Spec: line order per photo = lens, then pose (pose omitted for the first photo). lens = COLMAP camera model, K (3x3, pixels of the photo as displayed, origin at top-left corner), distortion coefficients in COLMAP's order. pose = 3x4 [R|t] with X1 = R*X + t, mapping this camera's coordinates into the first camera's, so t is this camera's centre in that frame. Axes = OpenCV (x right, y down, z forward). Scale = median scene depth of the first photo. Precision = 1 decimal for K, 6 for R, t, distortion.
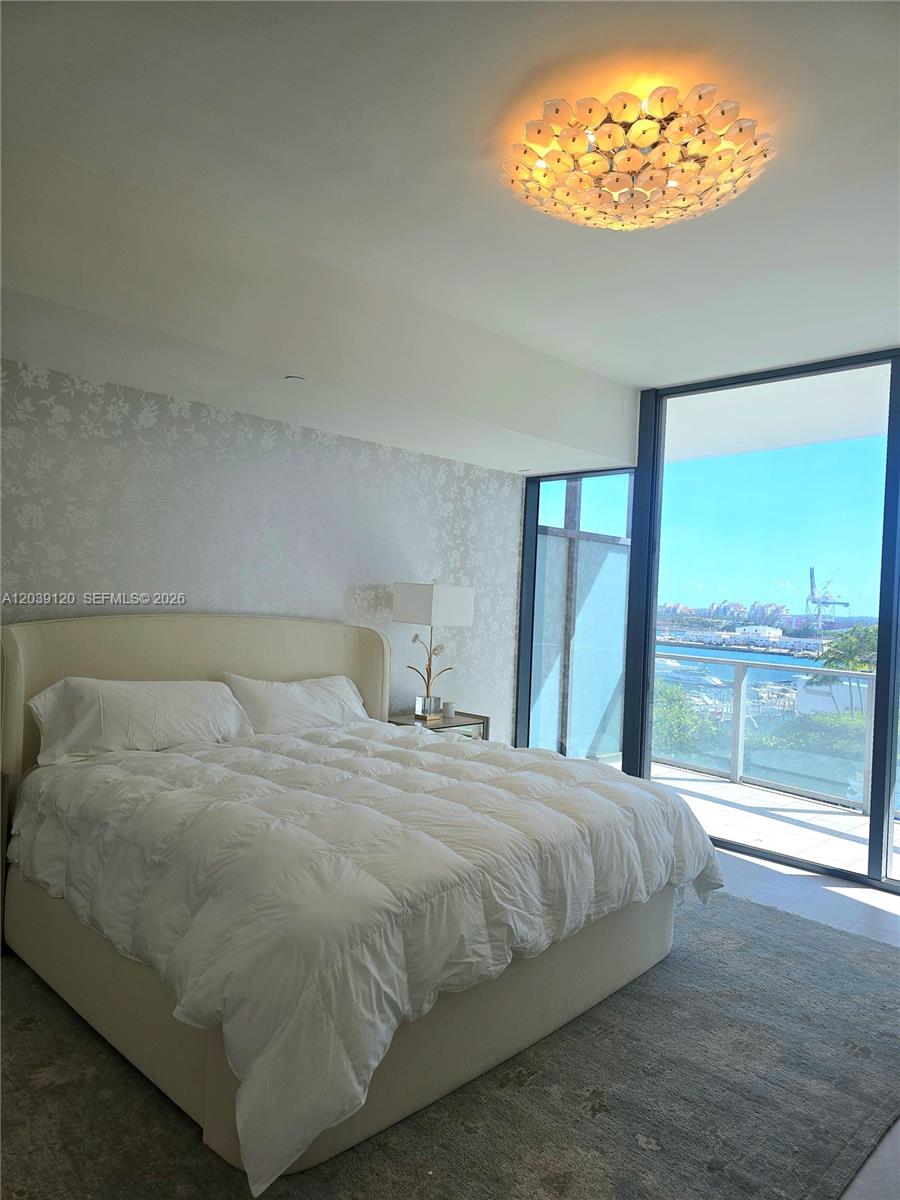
lens RADIAL K [[811.1, 0, 474.1], [0, 811.1, 607.2], [0, 0, 1]] dist [0.062451, -0.062605]
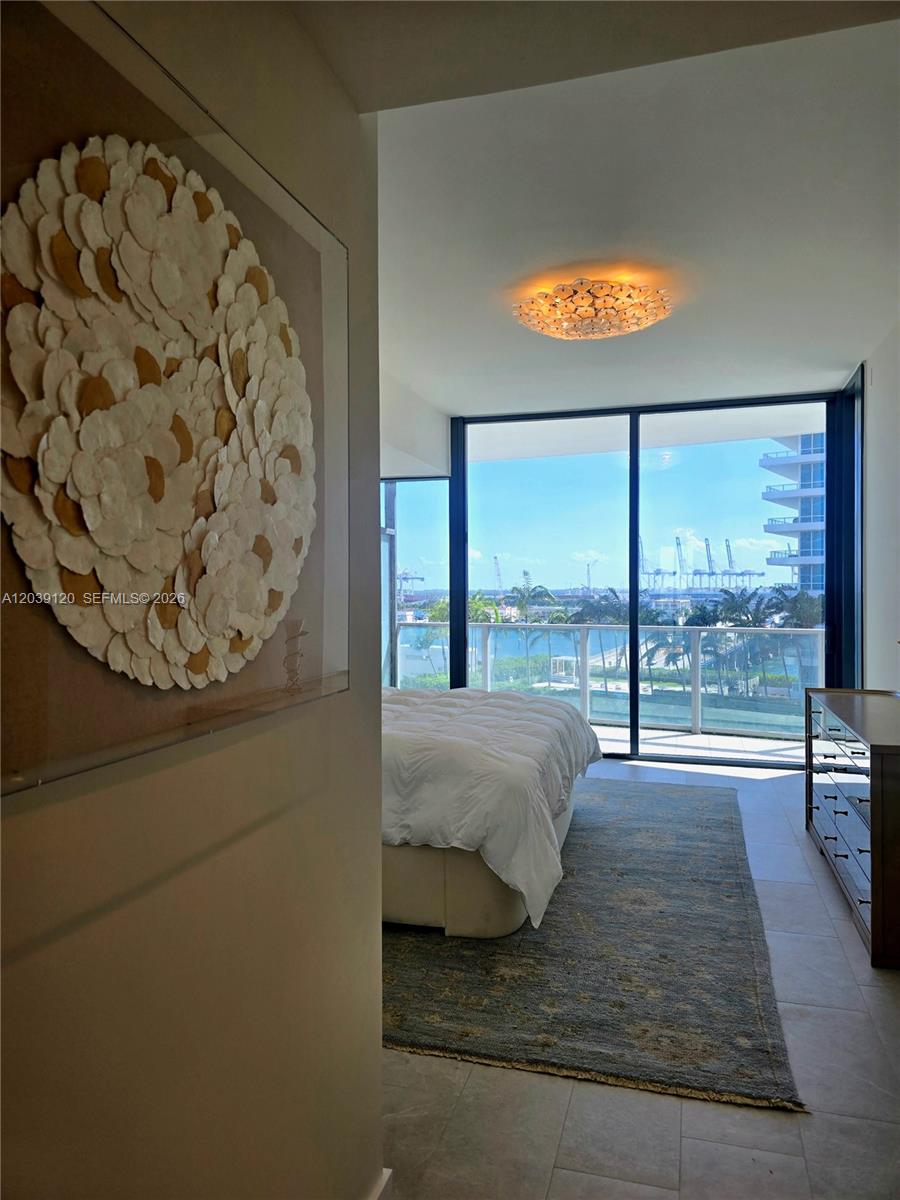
lens RADIAL K [[806.9, 0, 476.6], [0, 806.9, 594.8], [0, 0, 1]] dist [0.060678, -0.060094]
pose [[0.876575, -0.048389, 0.478827, -0.733362], [0.044398, 0.998820, 0.019660, -0.012278], [-0.479214, 0.004025, 0.877689, -0.276575]]
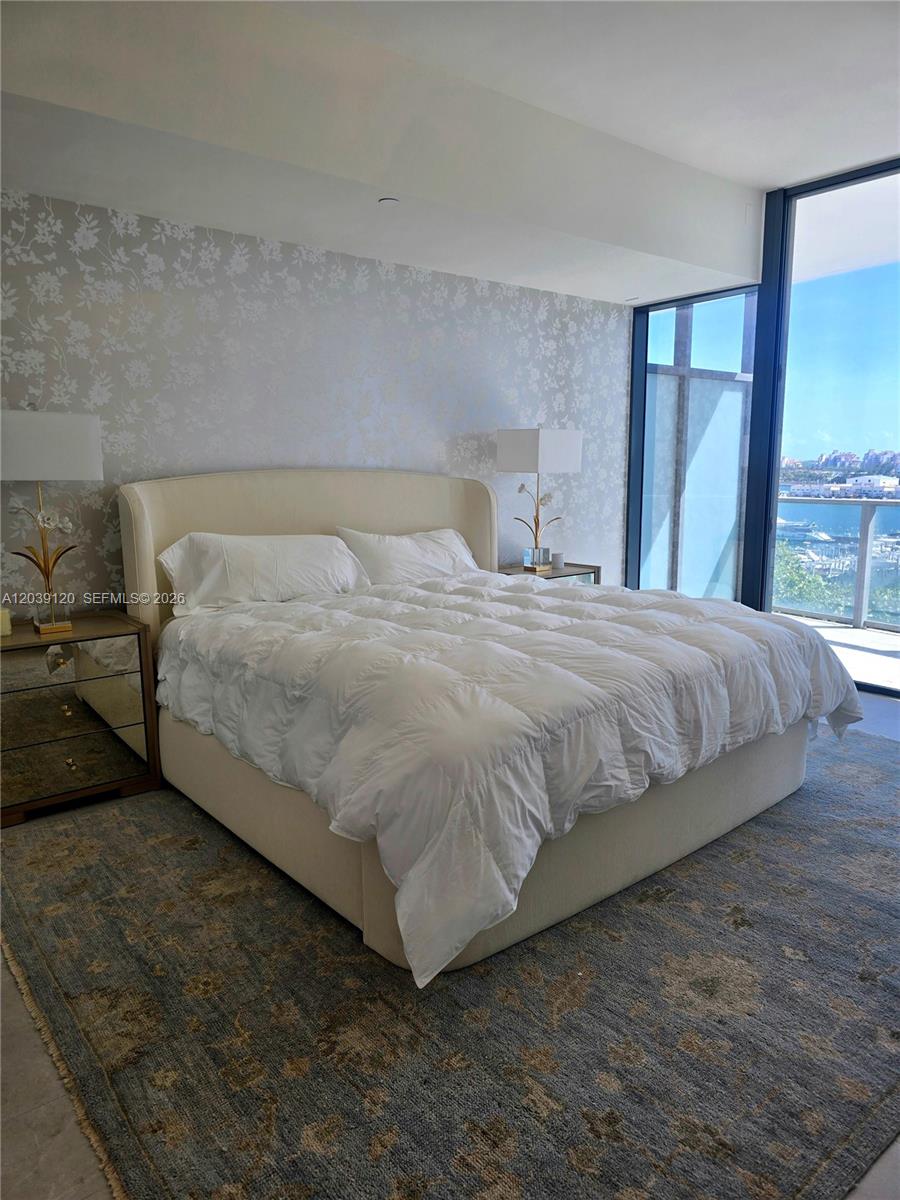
lens RADIAL K [[811.1, 0, 474.1], [0, 811.1, 607.2], [0, 0, 1]] dist [0.062451, -0.062605]
pose [[0.992675, -0.029885, -0.117057, -0.036744], [0.048375, 0.986180, 0.158456, 0.042030], [0.110704, -0.162958, 0.980403, 0.031431]]
